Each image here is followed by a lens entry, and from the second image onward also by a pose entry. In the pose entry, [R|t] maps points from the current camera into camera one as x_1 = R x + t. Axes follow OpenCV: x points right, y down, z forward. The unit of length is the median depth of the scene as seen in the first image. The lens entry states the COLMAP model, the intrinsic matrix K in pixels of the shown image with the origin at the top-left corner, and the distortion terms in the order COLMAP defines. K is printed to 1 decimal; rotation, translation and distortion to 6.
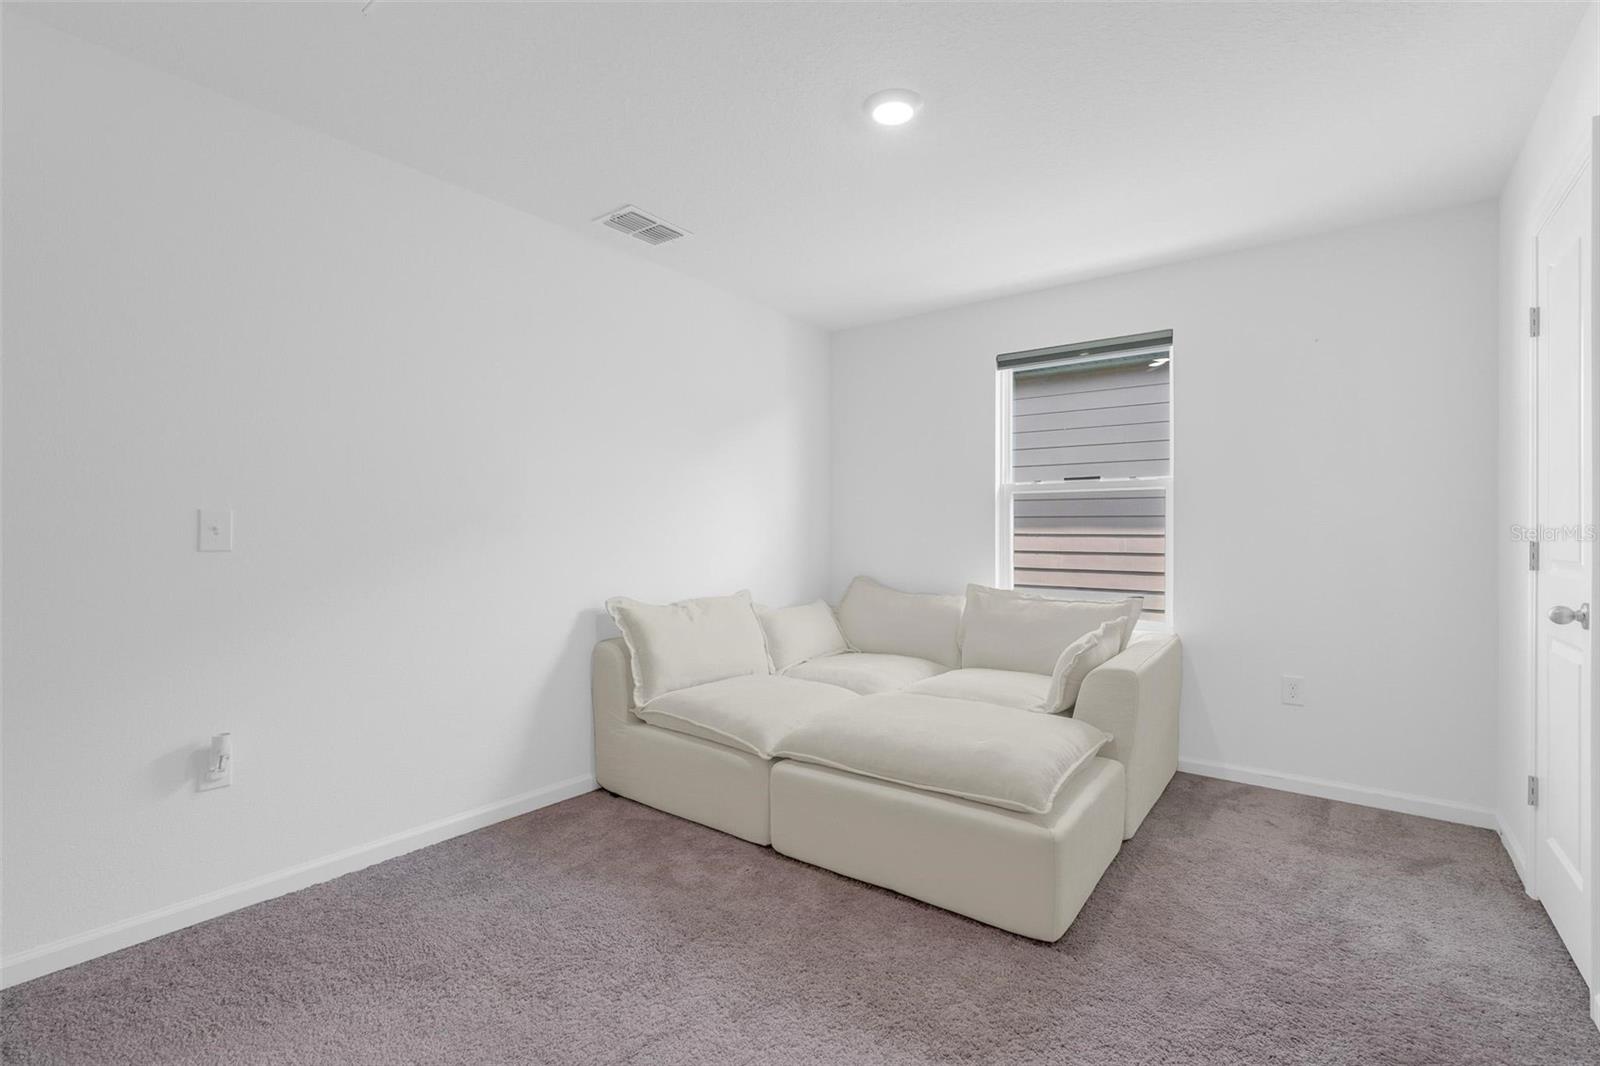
lens RADIAL K [[714.7, 0, 800.0], [0, 714.7, 533.0], [0, 0, 1]] dist [0.000930, 0.000158]
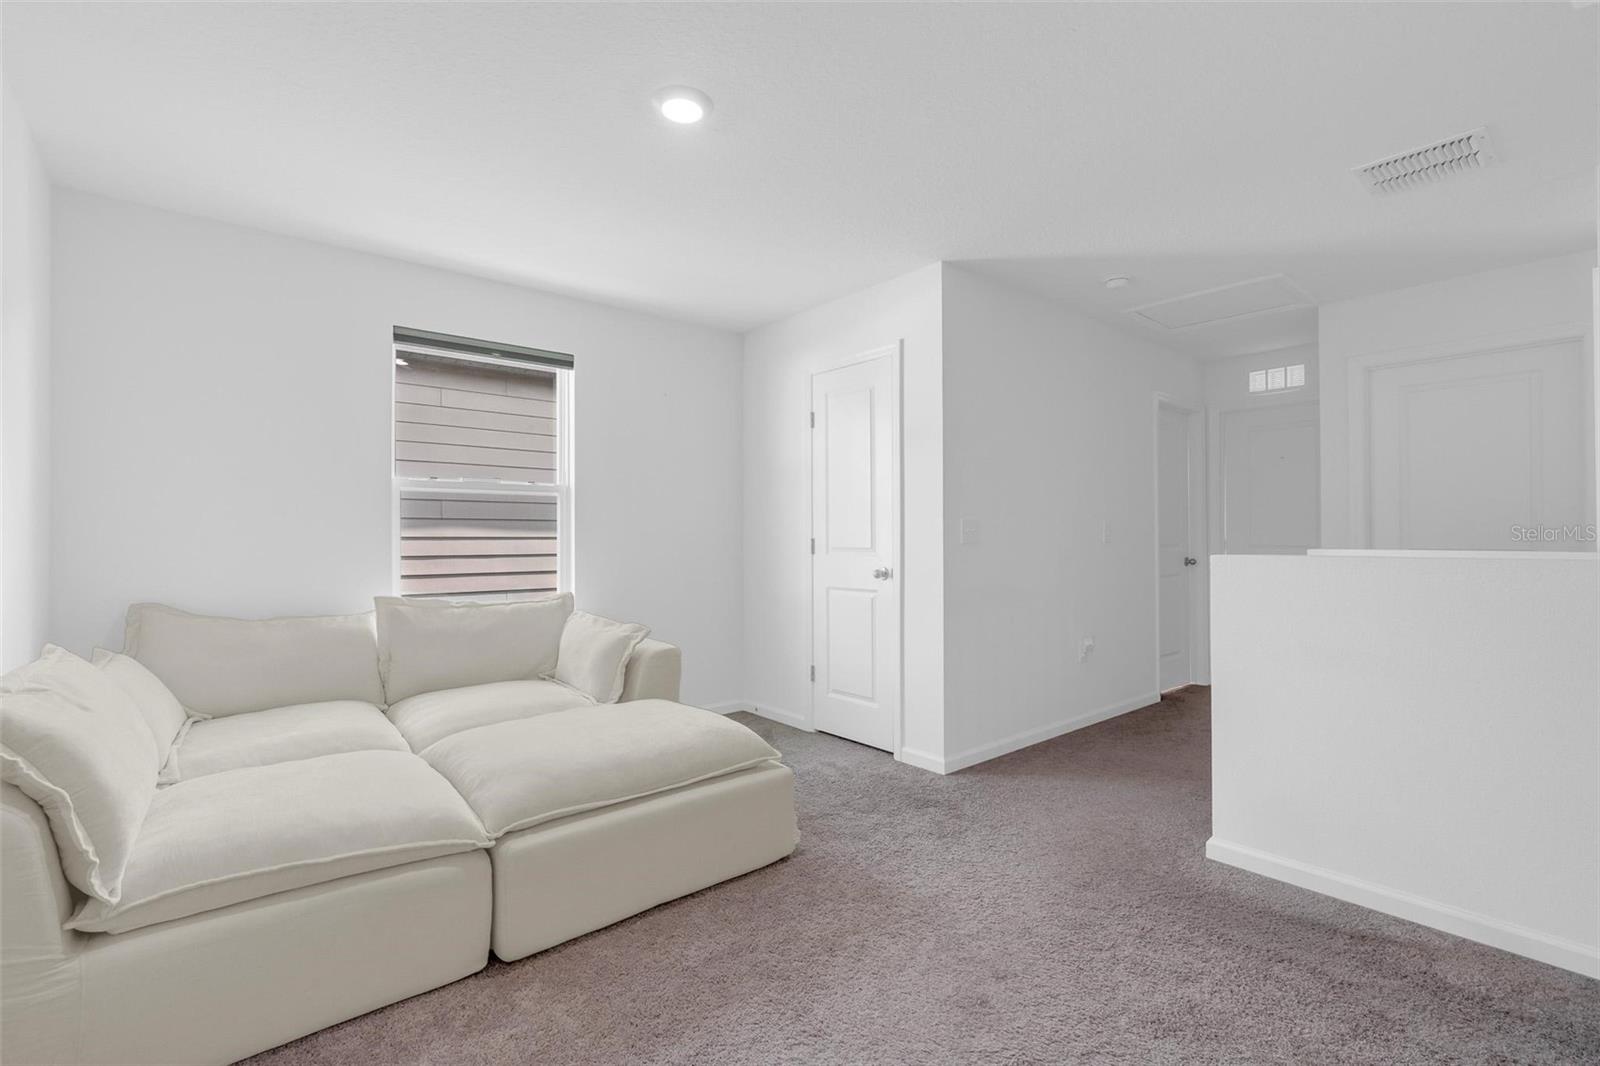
lens RADIAL K [[714.7, 0, 800.0], [0, 714.7, 533.0], [0, 0, 1]] dist [0.000930, 0.000158]
pose [[0.228286, 0.003126, 0.973589, -0.487351], [0.004834, 0.999979, -0.004344, 0.003262], [-0.973582, 0.005698, 0.228266, 0.378724]]
